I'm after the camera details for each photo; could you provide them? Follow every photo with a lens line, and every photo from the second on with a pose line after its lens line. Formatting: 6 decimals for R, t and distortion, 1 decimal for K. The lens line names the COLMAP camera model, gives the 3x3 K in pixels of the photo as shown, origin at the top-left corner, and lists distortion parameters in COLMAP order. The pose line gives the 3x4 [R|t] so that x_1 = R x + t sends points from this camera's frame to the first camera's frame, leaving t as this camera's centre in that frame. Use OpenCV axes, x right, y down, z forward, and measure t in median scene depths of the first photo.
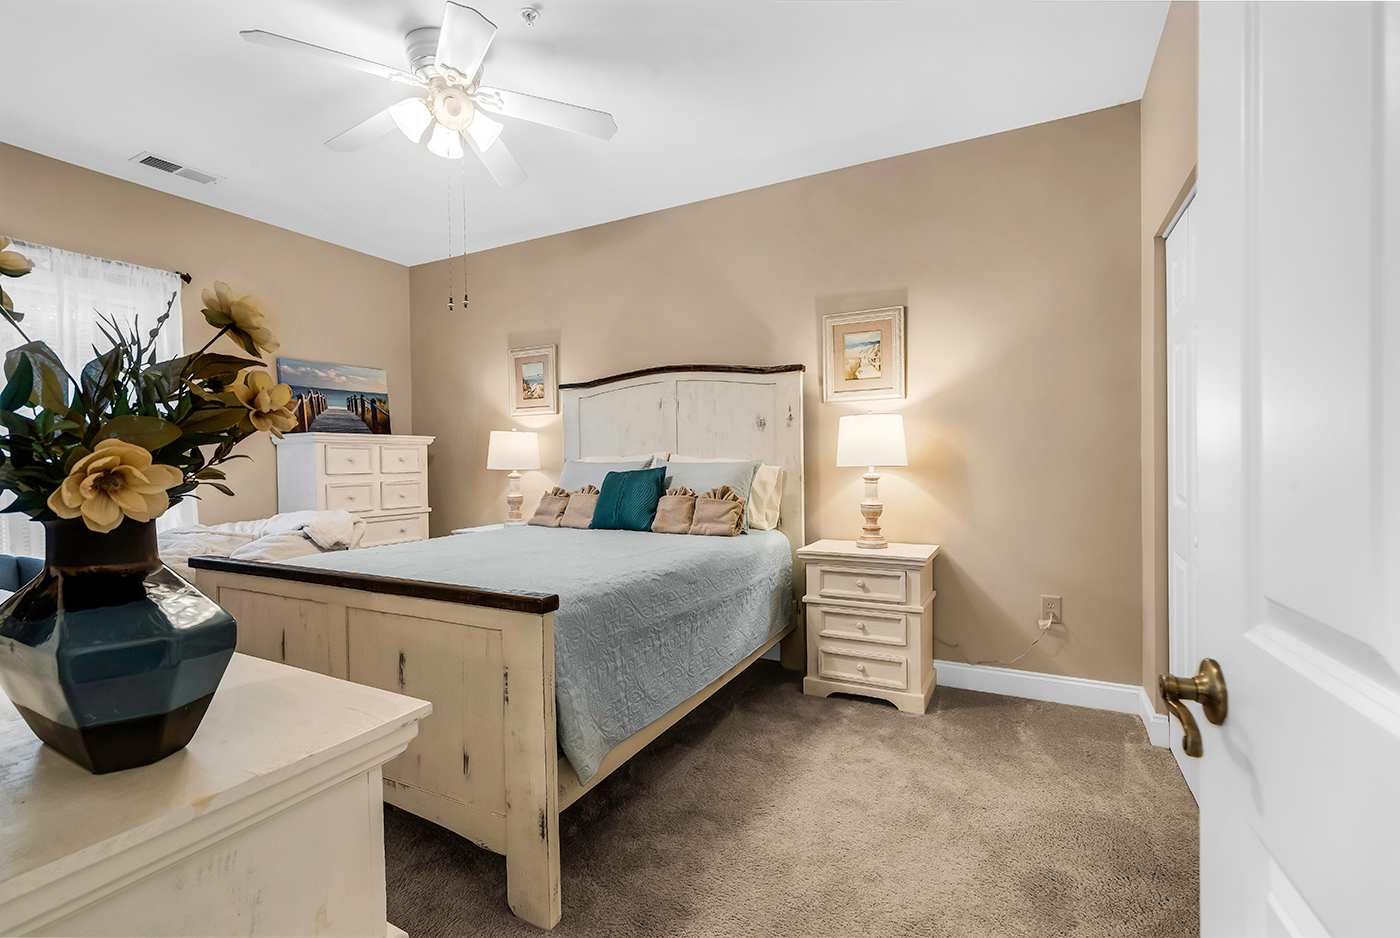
lens RADIAL K [[638.5, 0, 686.6], [0, 638.5, 469.0], [0, 0, 1]] dist [0.007740, -0.002089]
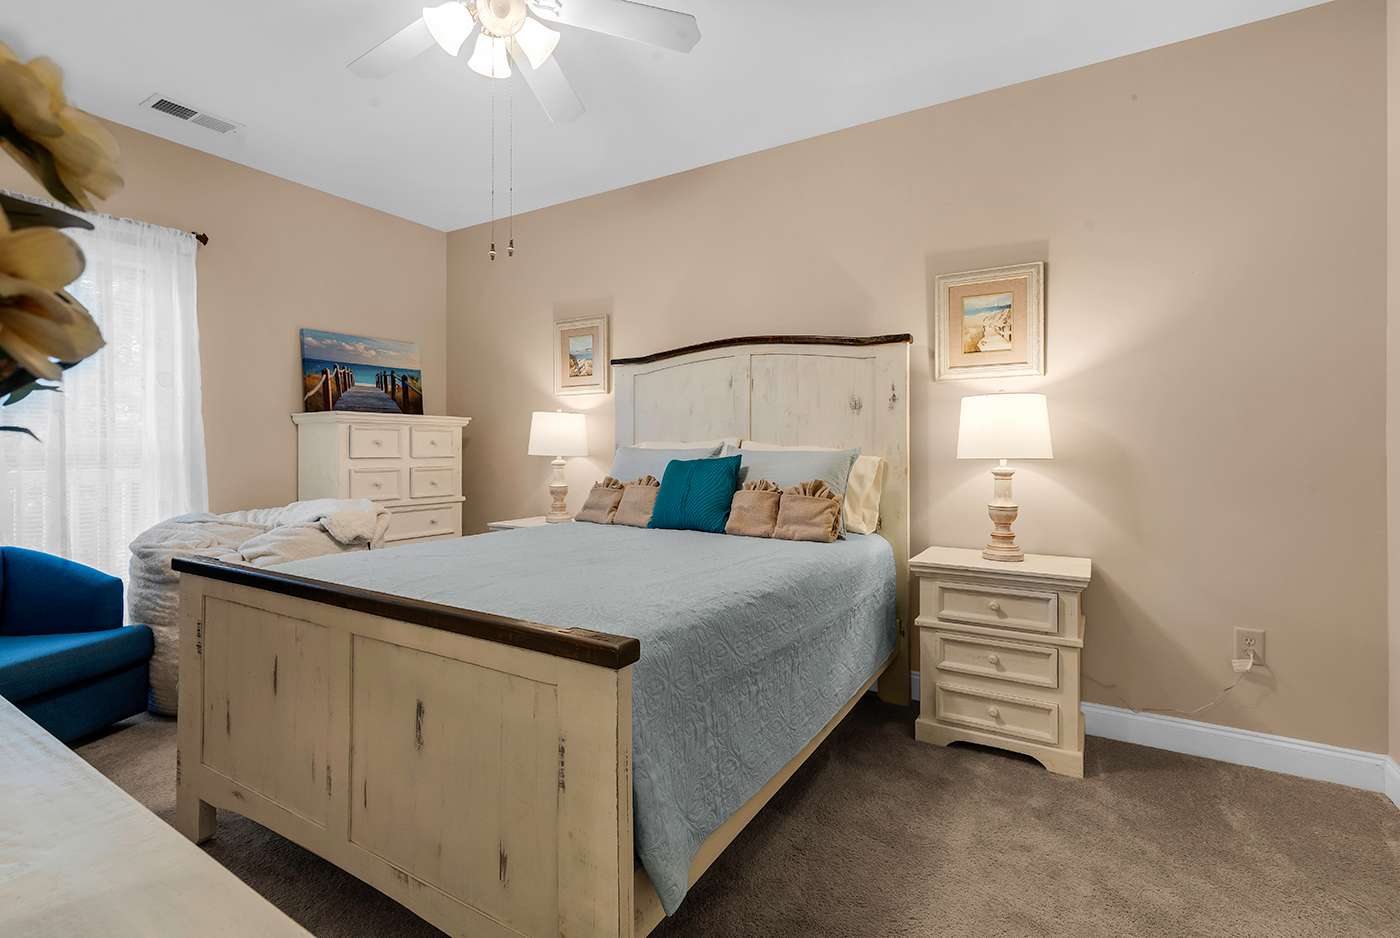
lens RADIAL K [[638.5, 0, 698.5], [0, 638.5, 445.2], [0, 0, 1]] dist [0.007740, -0.002089]
pose [[0.999378, 0.013263, -0.032664, -0.053044], [-0.013794, 0.999776, -0.016063, -0.002238], [0.032444, 0.016504, 0.999337, 0.137230]]
